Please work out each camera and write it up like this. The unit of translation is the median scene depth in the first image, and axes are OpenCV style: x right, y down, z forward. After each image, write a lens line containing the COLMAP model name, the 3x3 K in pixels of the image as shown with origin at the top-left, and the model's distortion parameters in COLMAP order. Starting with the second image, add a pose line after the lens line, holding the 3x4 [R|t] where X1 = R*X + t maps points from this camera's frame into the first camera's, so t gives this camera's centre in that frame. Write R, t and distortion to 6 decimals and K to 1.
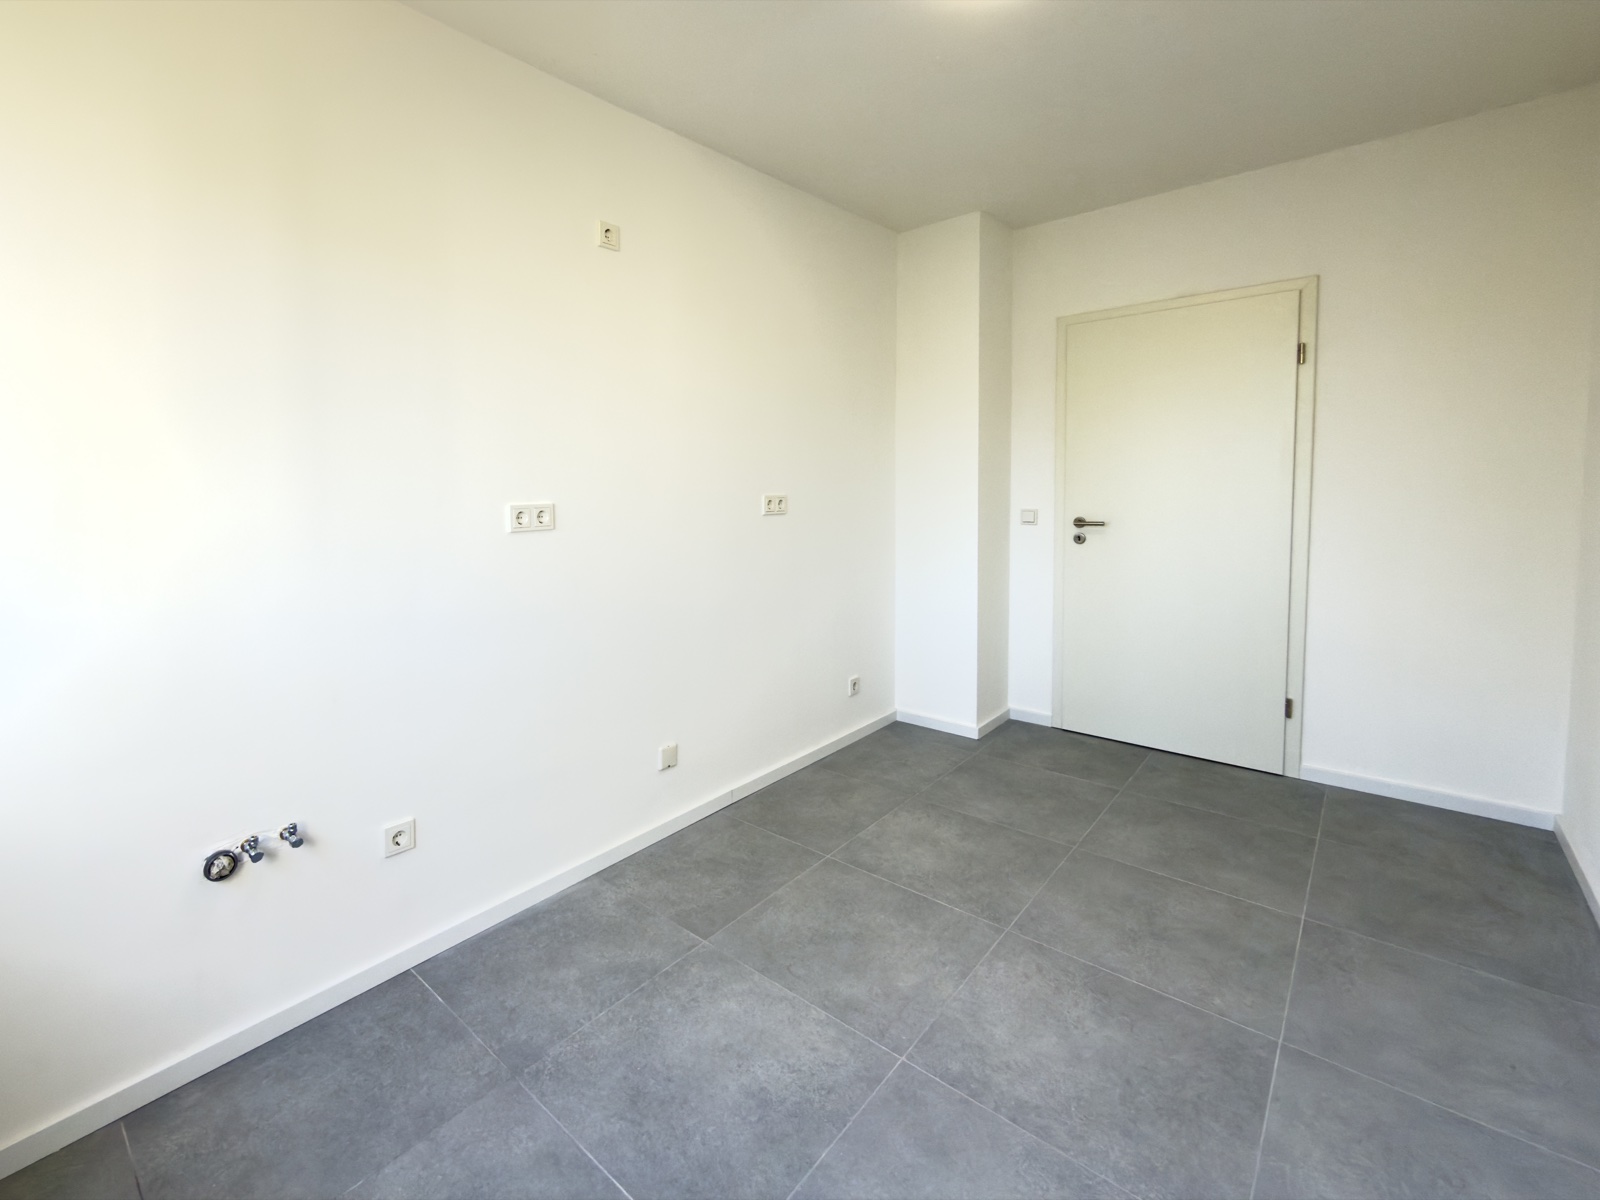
lens RADIAL K [[643.3, 0, 790.2], [0, 643.3, 598.7], [0, 0, 1]] dist [0.000182, -0.000150]
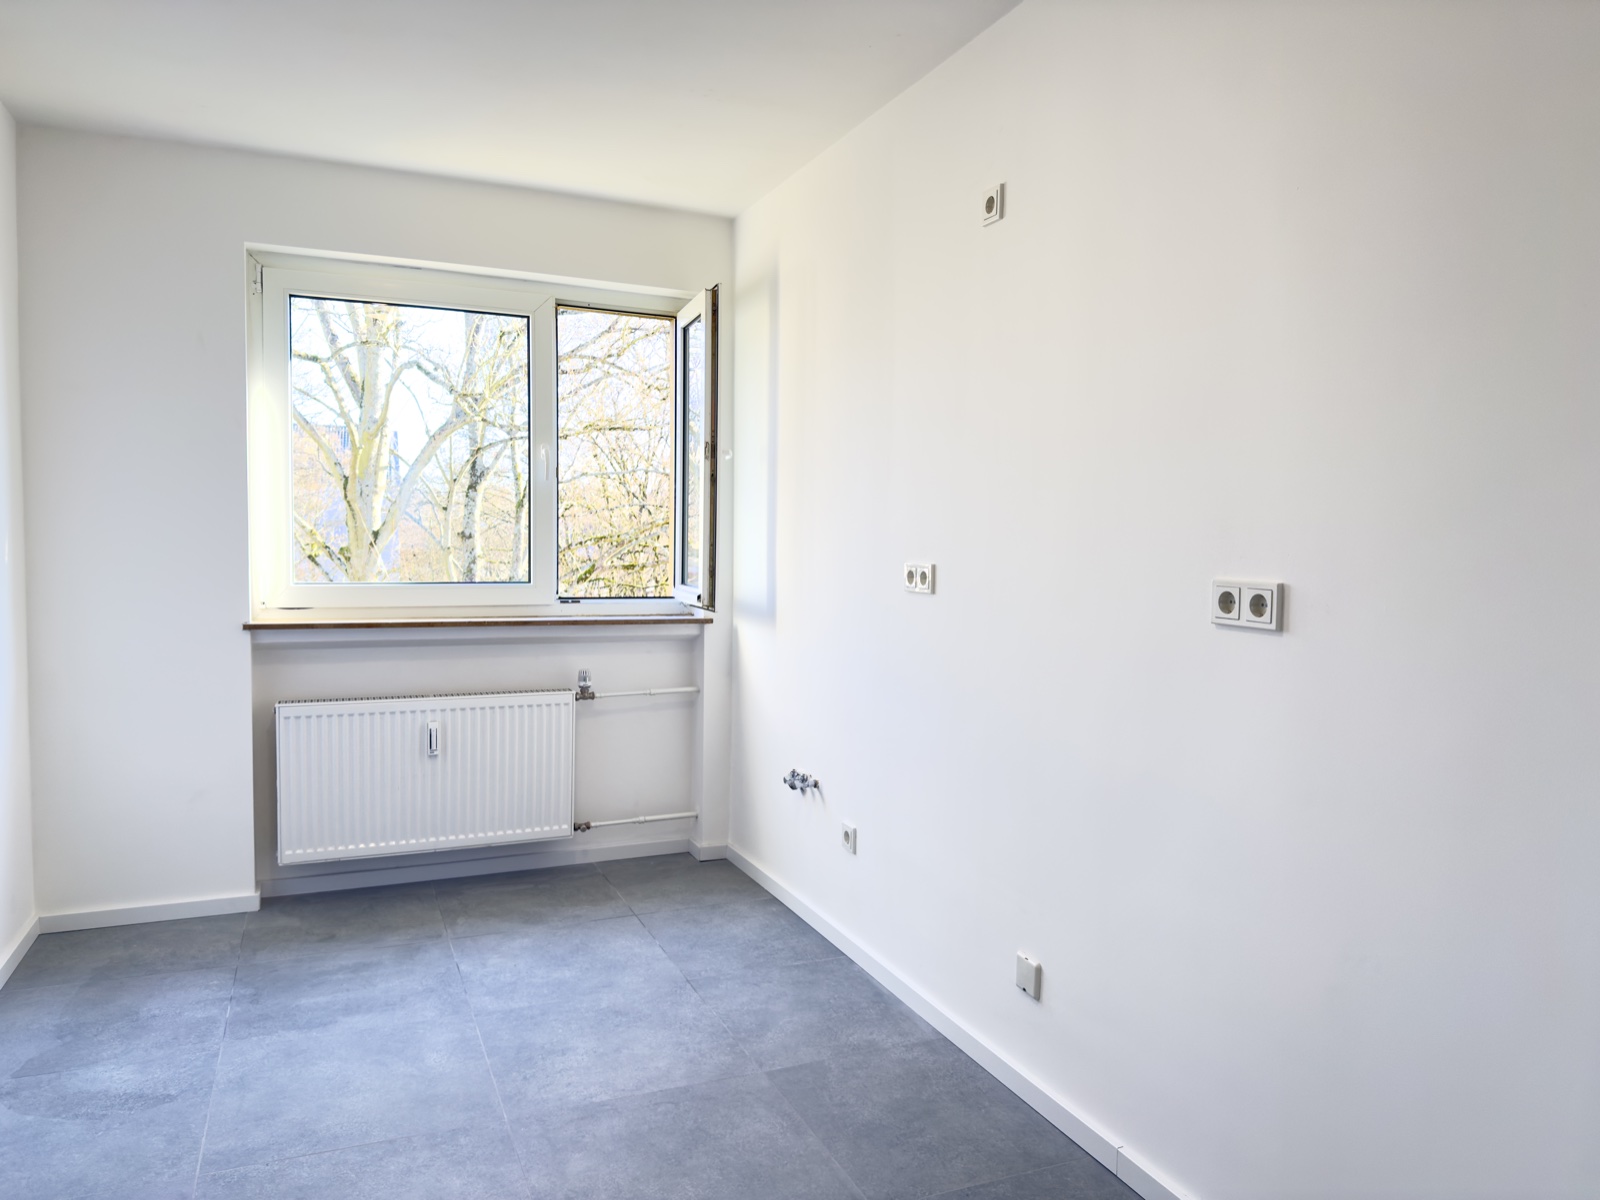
lens RADIAL K [[1151.3, 0, 797.4], [0, 1151.3, 603.1], [0, 0, 1]] dist [-0.004399, 0.001411]
pose [[-0.433384, 0.073941, -0.898171, 1.407451], [-0.172683, 0.971348, 0.163288, -0.410829], [0.884511, 0.225865, -0.408198, 1.789808]]
